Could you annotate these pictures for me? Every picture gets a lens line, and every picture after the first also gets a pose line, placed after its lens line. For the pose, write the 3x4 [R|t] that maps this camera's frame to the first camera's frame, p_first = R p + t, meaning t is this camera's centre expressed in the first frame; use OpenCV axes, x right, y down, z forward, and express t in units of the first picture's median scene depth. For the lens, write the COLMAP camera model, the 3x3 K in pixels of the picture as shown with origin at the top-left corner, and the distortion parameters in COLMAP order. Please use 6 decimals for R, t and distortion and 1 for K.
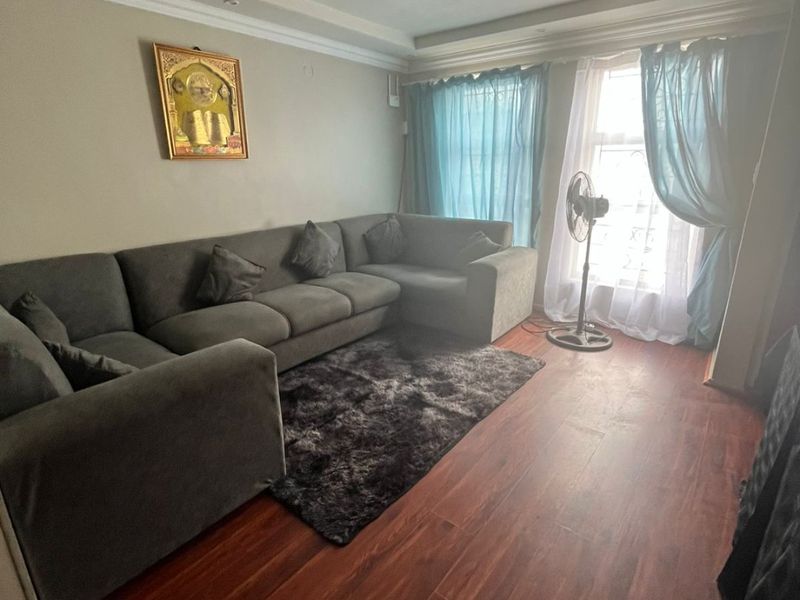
lens RADIAL K [[436.4, 0, 400.0], [0, 436.4, 300.0], [0, 0, 1]] dist [-0.005223, -0.001005]
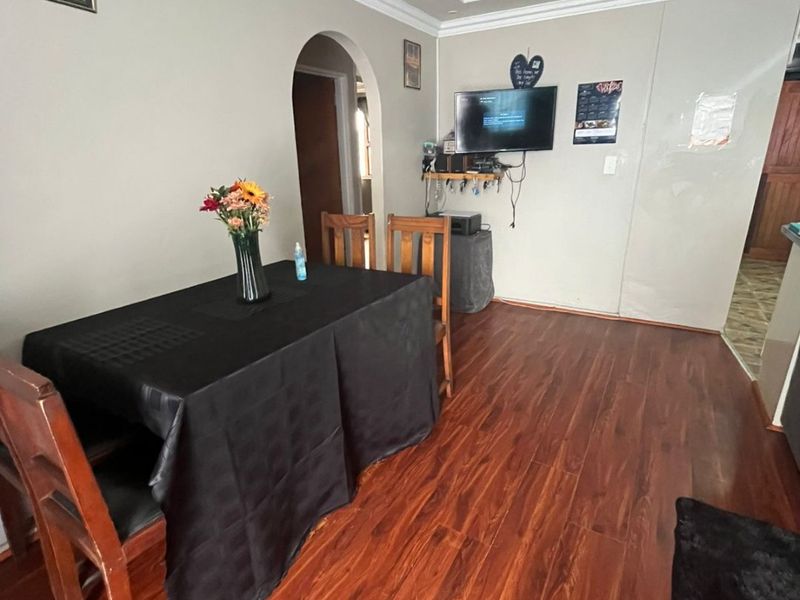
lens RADIAL K [[436.4, 0, 400.0], [0, 436.4, 300.0], [0, 0, 1]] dist [-0.005223, -0.001005]
pose [[-0.990699, 0.066154, -0.118905, 0.379875], [-0.016602, 0.808561, 0.588178, -0.267594], [0.135053, 0.584682, -0.799942, 0.864473]]
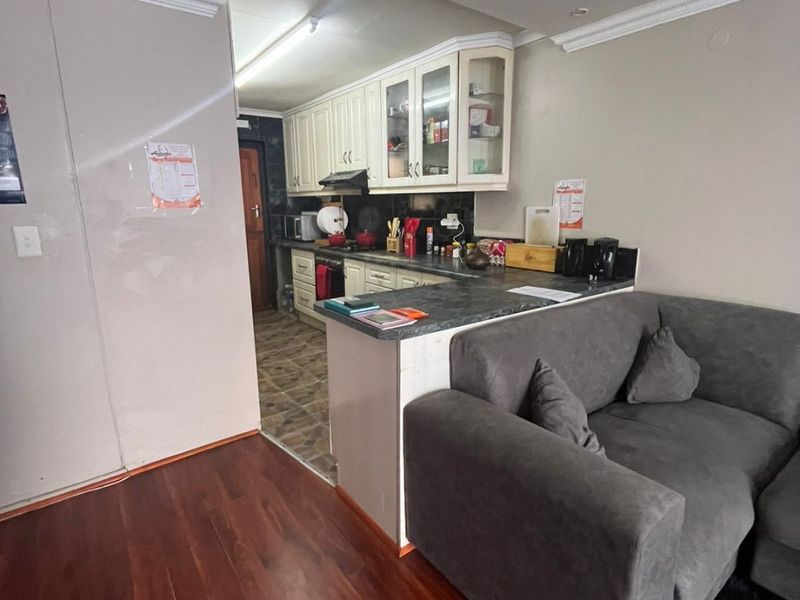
lens RADIAL K [[436.4, 0, 400.0], [0, 436.4, 300.0], [0, 0, 1]] dist [-0.005223, -0.001005]
pose [[-0.250872, 0.222039, -0.942211, 0.150544], [-0.277947, 0.915830, 0.289828, -0.144935], [0.927259, 0.334594, -0.168041, 0.447353]]
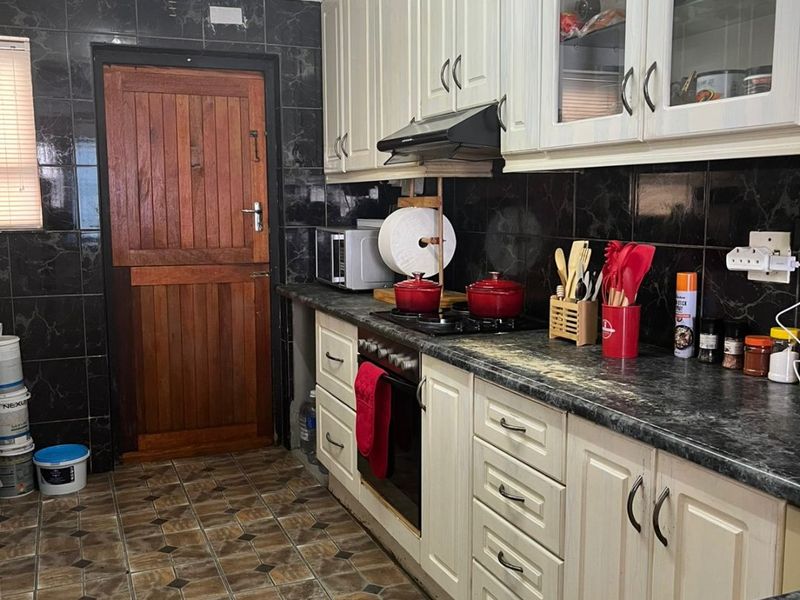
lens RADIAL K [[817.8, 0, 400.0], [0, 817.8, 300.0], [0, 0, 1]] dist [0.035665, -0.000784]
pose [[-0.482783, 0.113521, -0.868351, -0.383509], [-0.253685, 0.930919, 0.262743, -0.098351], [0.838191, 0.347136, -0.420633, 0.337828]]
